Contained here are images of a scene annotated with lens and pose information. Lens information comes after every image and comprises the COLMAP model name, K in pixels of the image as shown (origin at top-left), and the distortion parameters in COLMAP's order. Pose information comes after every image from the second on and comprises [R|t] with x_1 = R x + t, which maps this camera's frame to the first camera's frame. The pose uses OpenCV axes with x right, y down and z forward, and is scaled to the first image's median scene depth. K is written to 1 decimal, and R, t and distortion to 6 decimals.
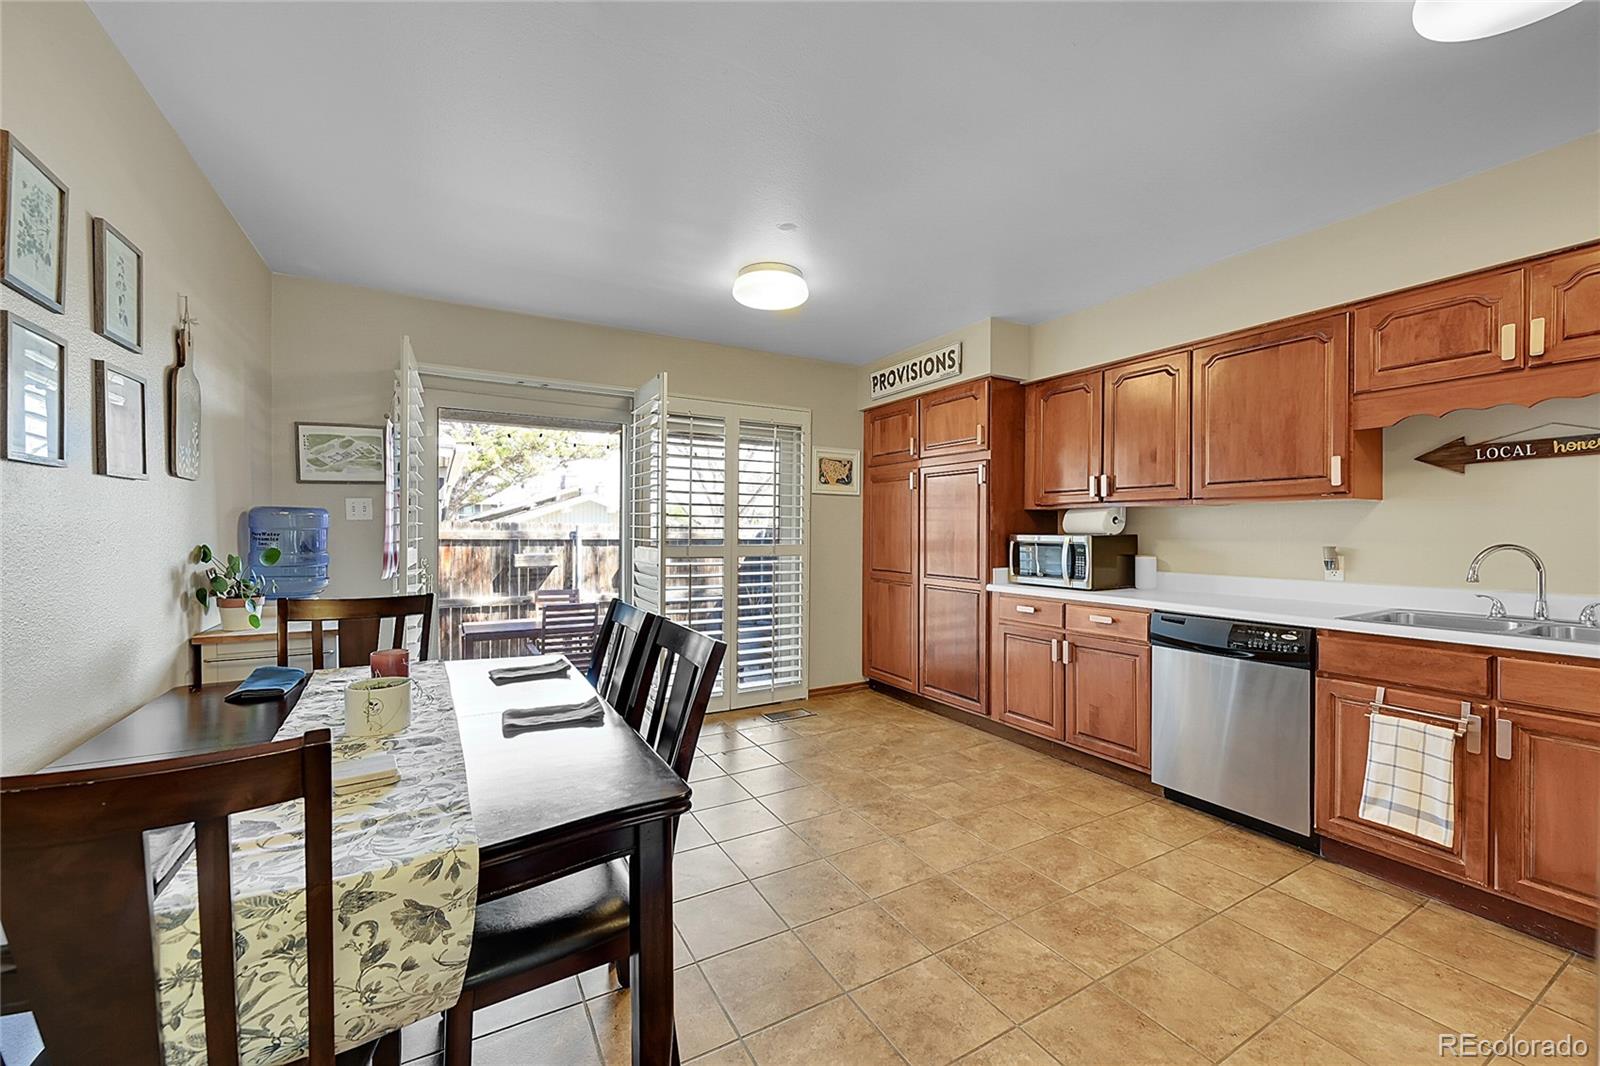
lens RADIAL K [[632.1, 0, 803.9], [0, 632.1, 532.7], [0, 0, 1]] dist [-0.001356, -0.000005]
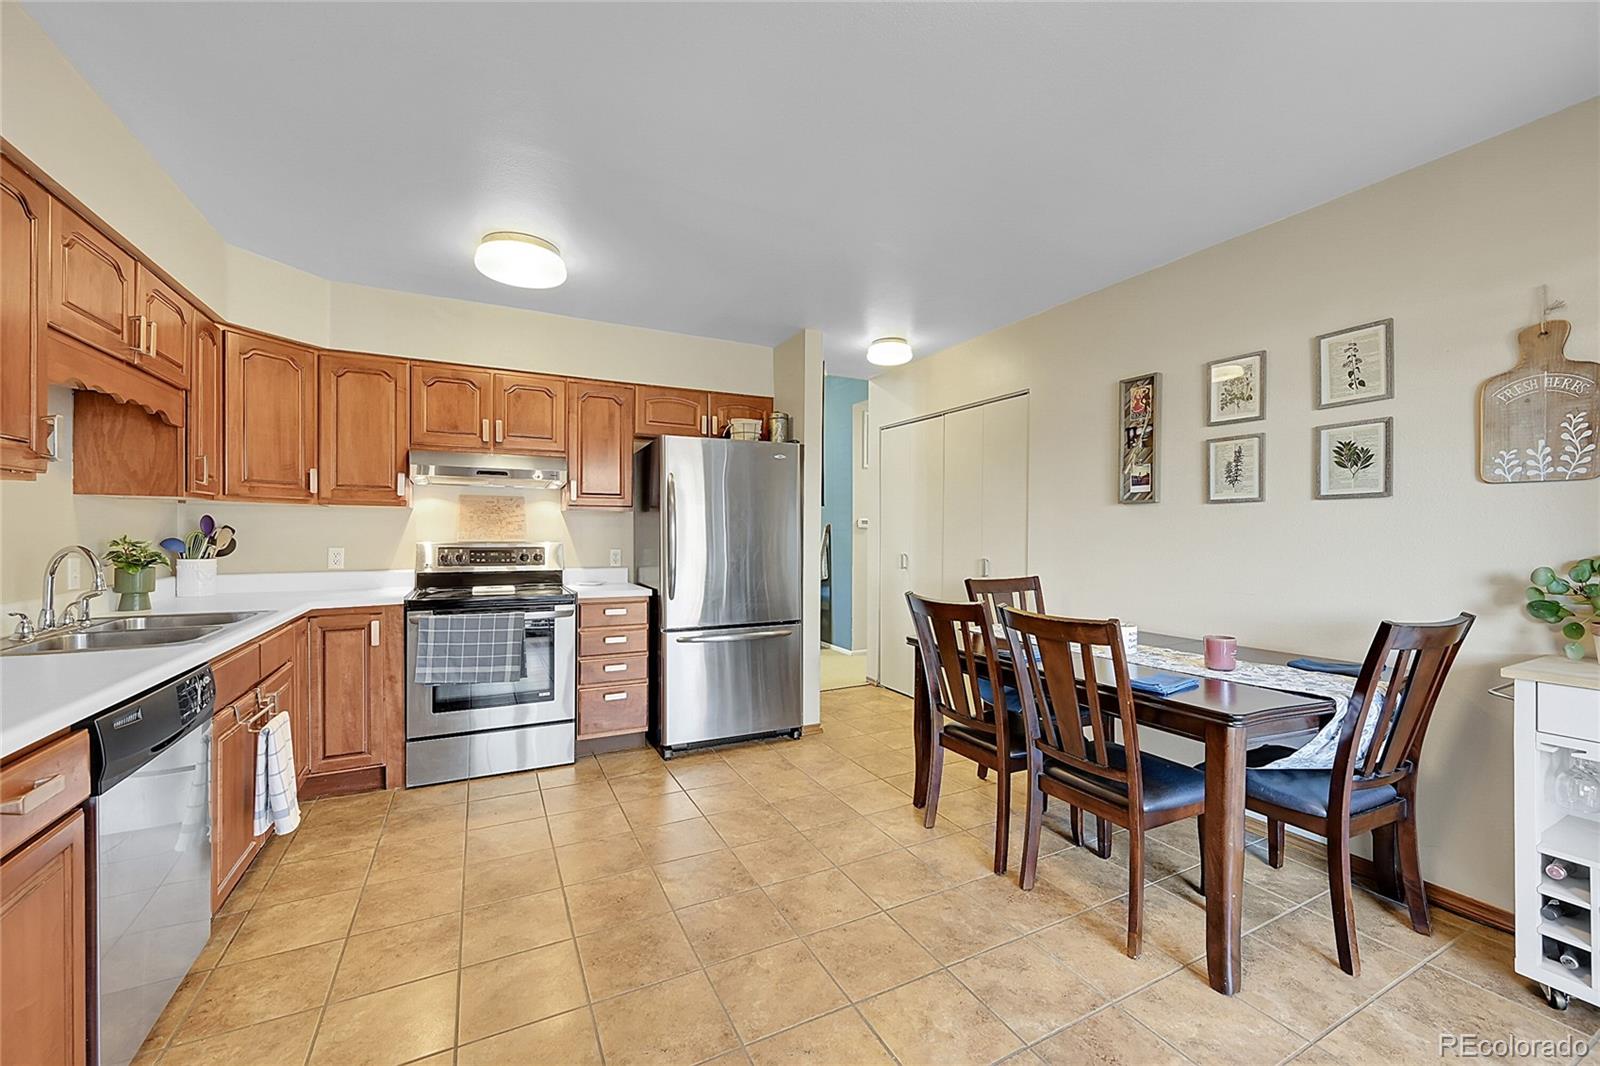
lens RADIAL K [[632.1, 0, 805.1], [0, 632.1, 534.8], [0, 0, 1]] dist [-0.001356, -0.000005]
pose [[-0.999115, -0.004234, 0.041851, 0.036614], [-0.003824, 0.999944, 0.009879, -0.006323], [-0.041890, 0.009710, -0.999075, 1.075470]]
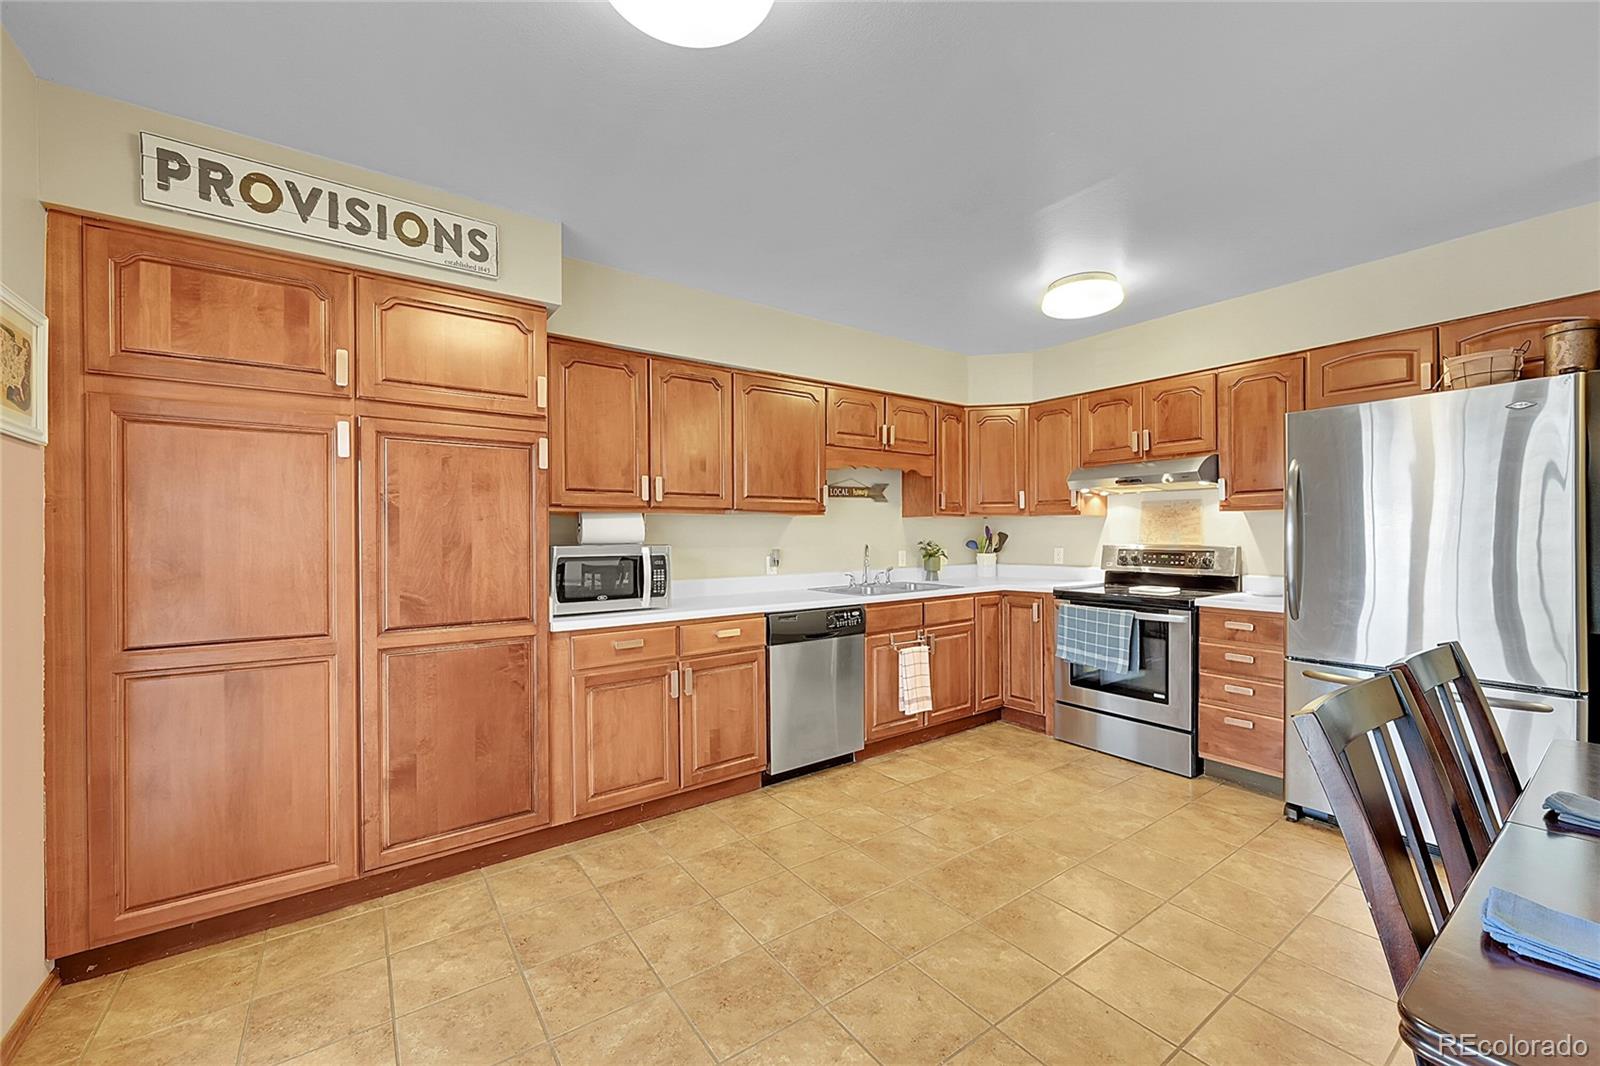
lens RADIAL K [[632.1, 0, 804.8], [0, 632.1, 534.4], [0, 0, 1]] dist [-0.001356, -0.000005]
pose [[-0.109023, 0.001647, 0.994038, -0.390522], [0.011692, 0.999932, -0.000374, -0.006772], [-0.993970, 0.011582, -0.109035, 0.804285]]
